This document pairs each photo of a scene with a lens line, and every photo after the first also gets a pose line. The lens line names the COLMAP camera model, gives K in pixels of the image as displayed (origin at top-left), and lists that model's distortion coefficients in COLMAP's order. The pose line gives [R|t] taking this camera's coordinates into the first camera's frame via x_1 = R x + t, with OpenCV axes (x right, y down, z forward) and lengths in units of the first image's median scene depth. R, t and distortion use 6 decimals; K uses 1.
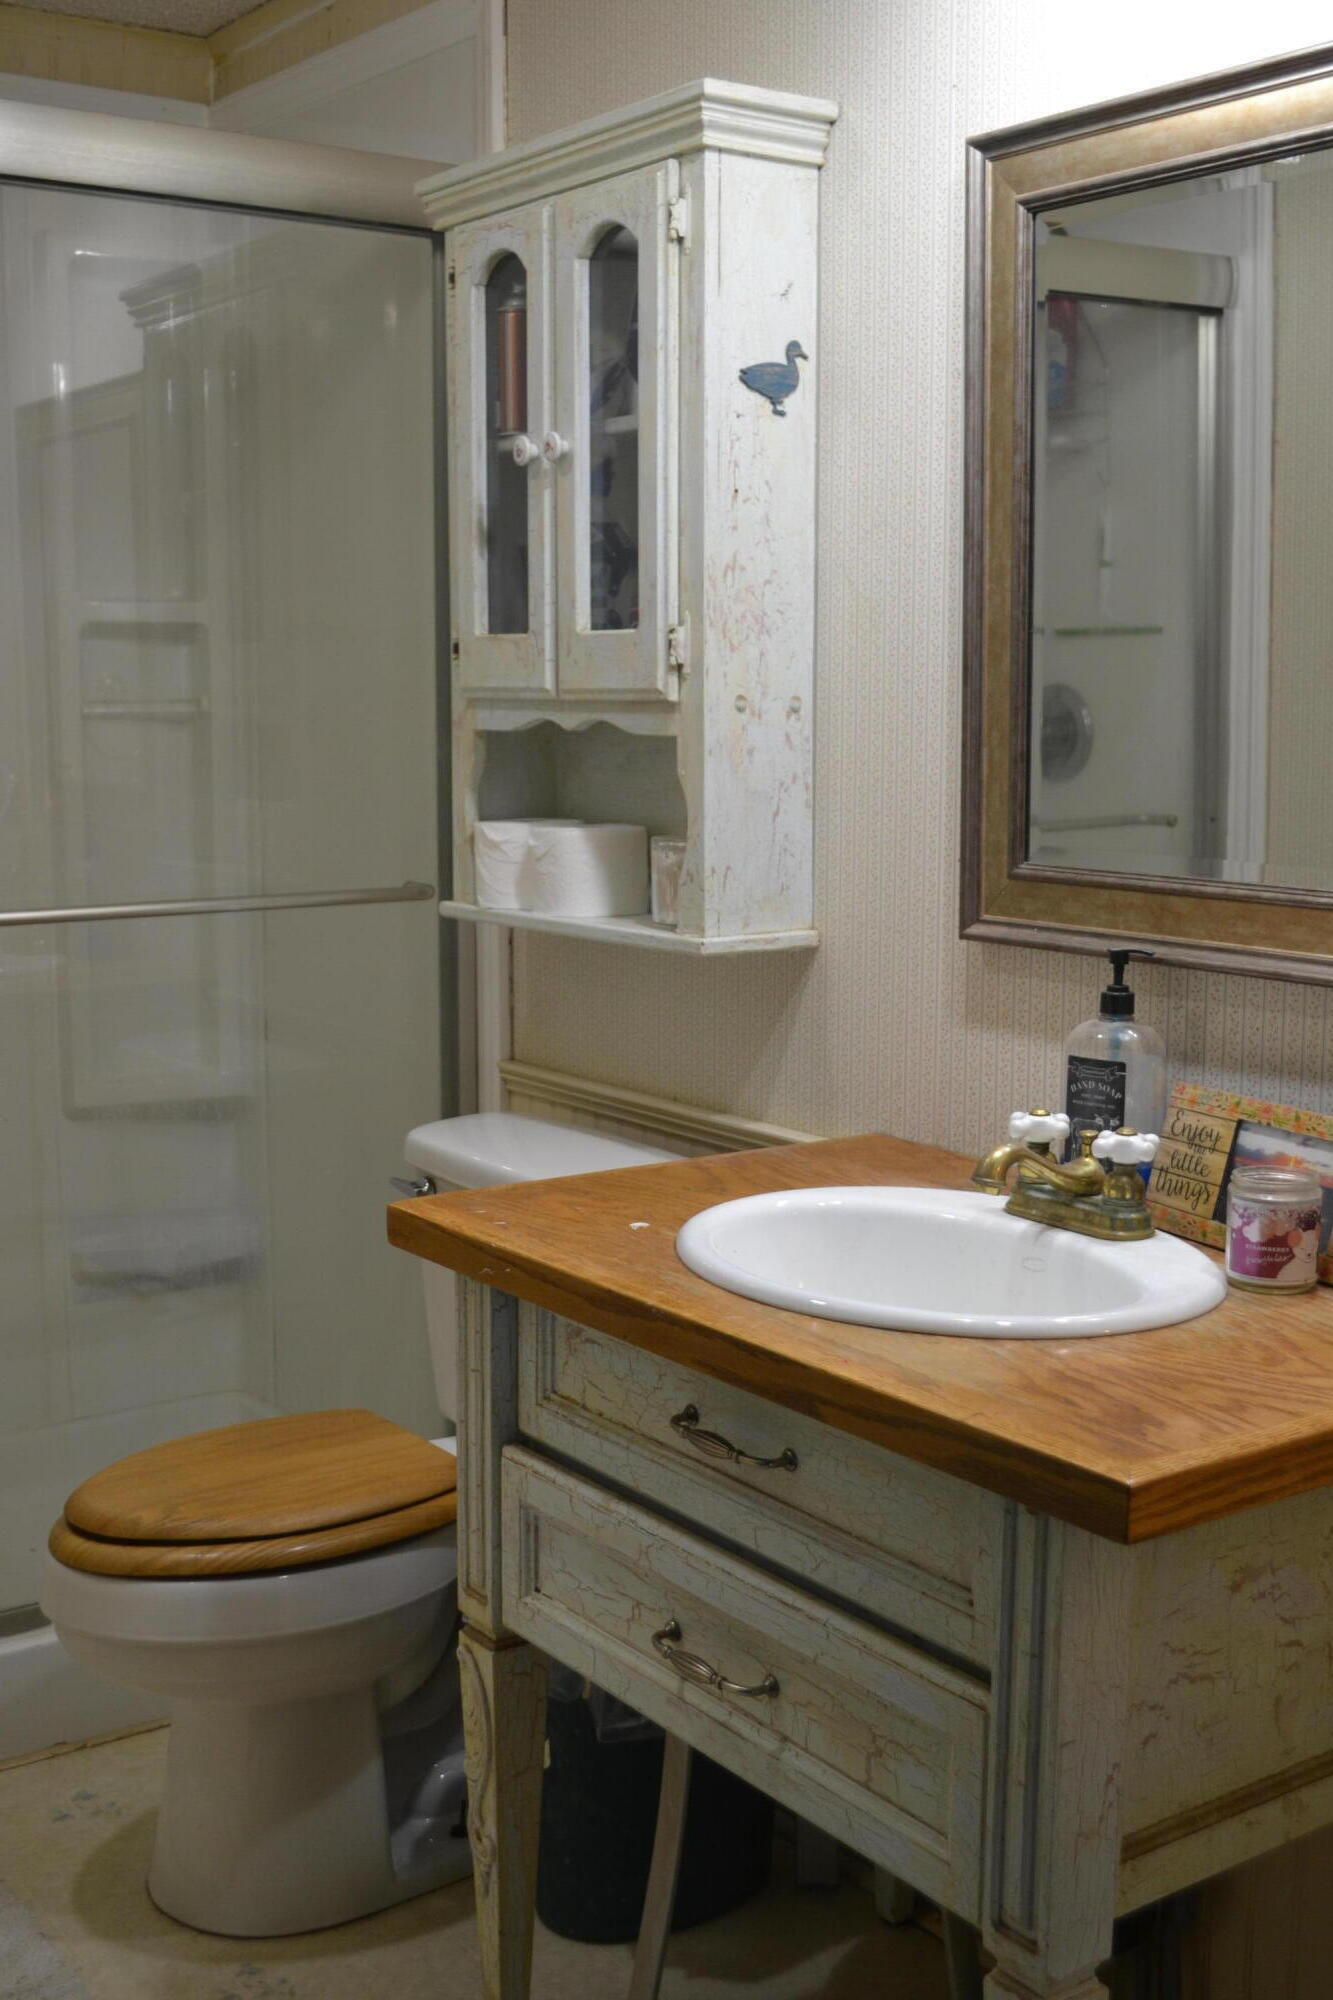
lens RADIAL K [[2321.2, 0, 664.6], [0, 2321.2, 1000.8], [0, 0, 1]] dist [-0.044694, 0.000000]
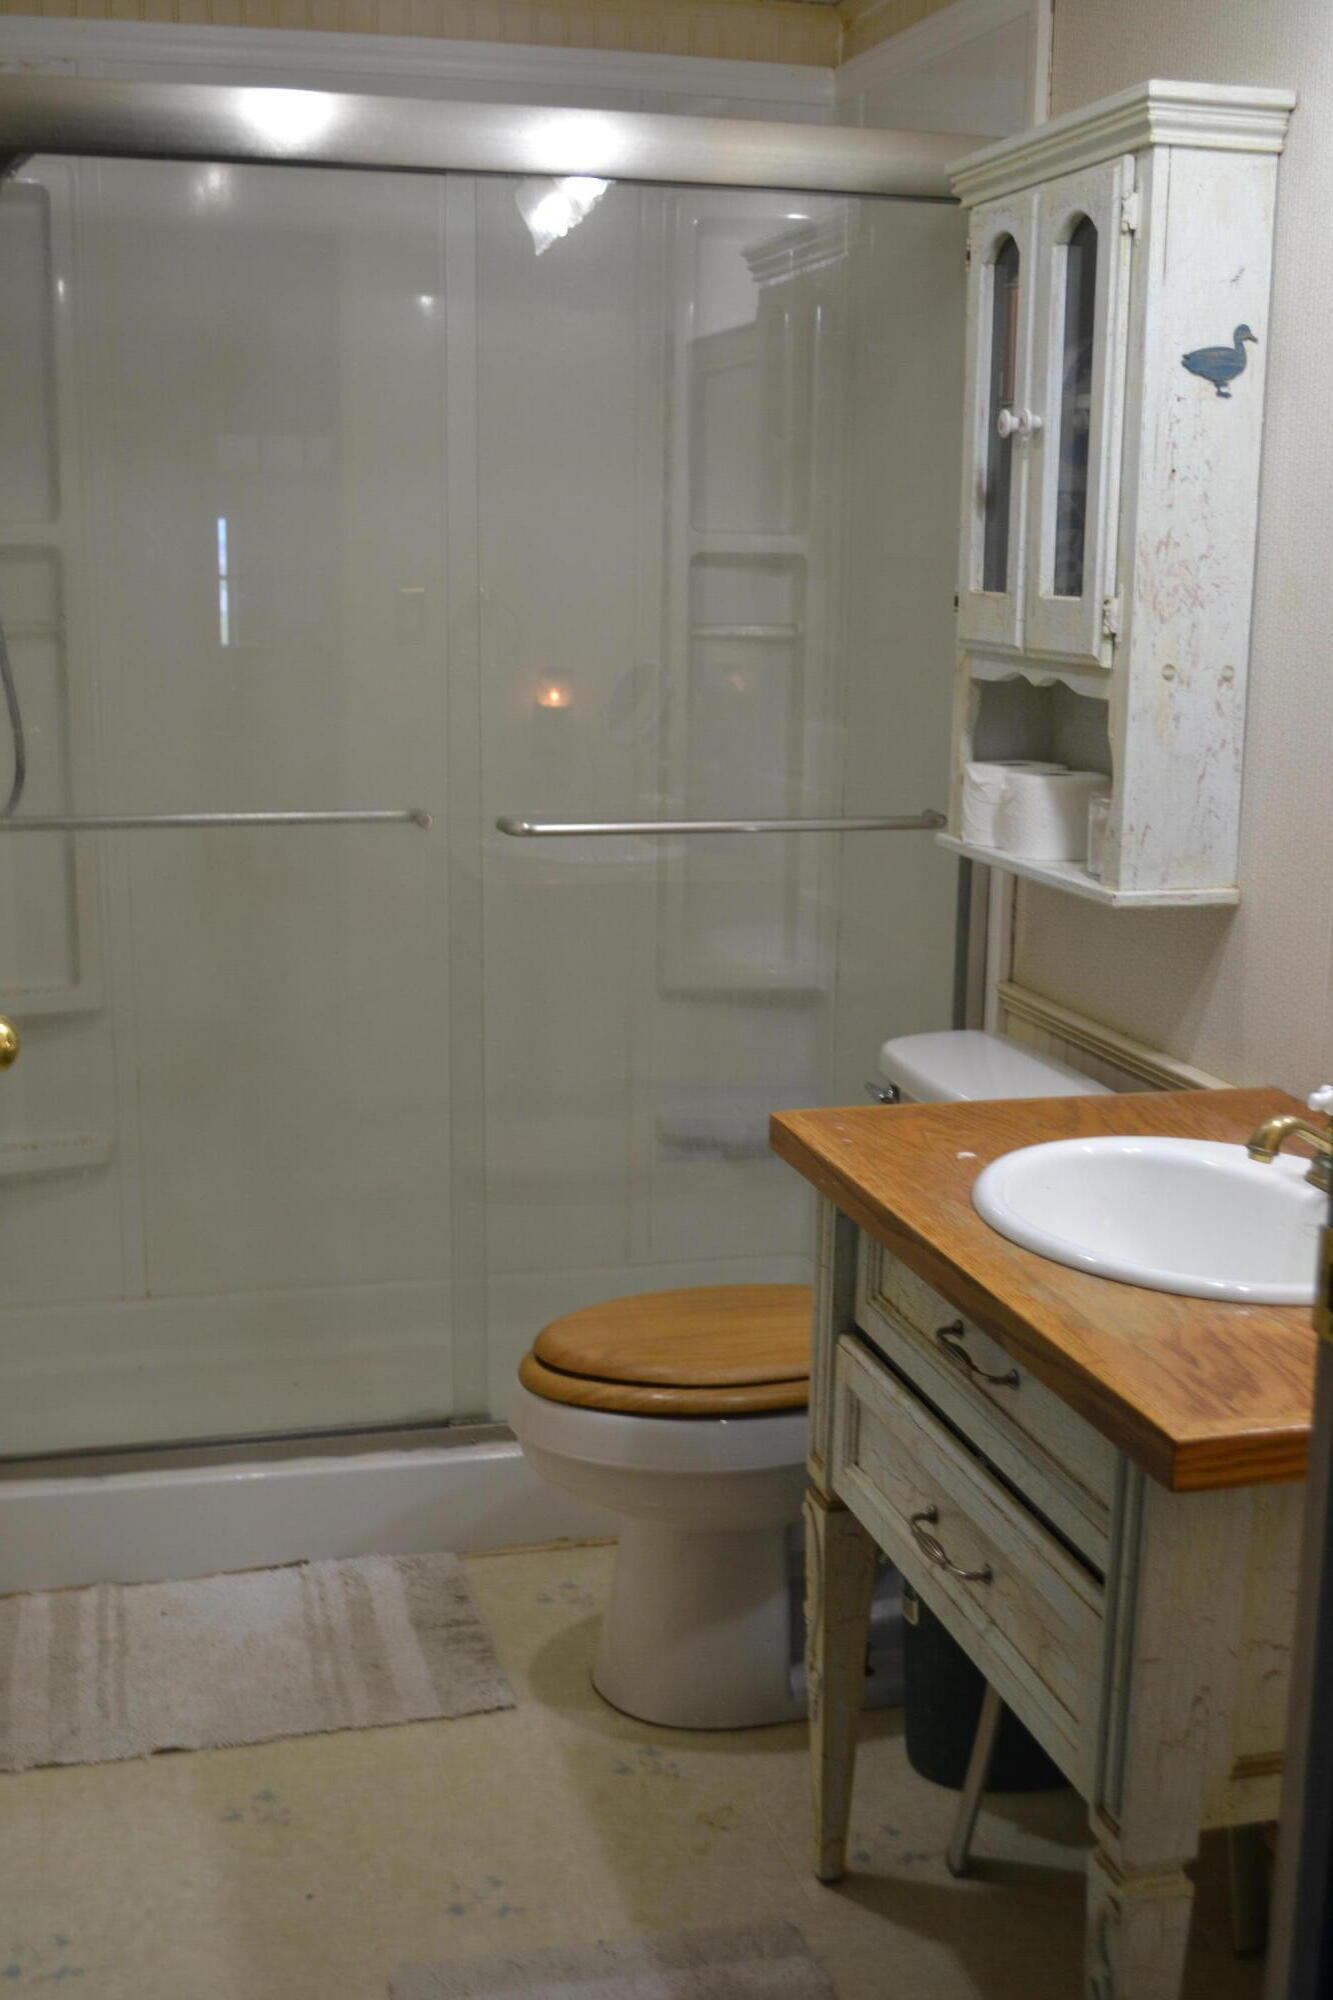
lens RADIAL K [[2321.2, 0, 671.3], [0, 2321.2, 1000.8], [0, 0, 1]] dist [-0.044694, 0.000000]
pose [[0.935928, 0.081406, -0.342654, 0.196709], [-0.061062, 0.995693, 0.069767, -0.039073], [0.346857, -0.044374, 0.936868, -0.076184]]
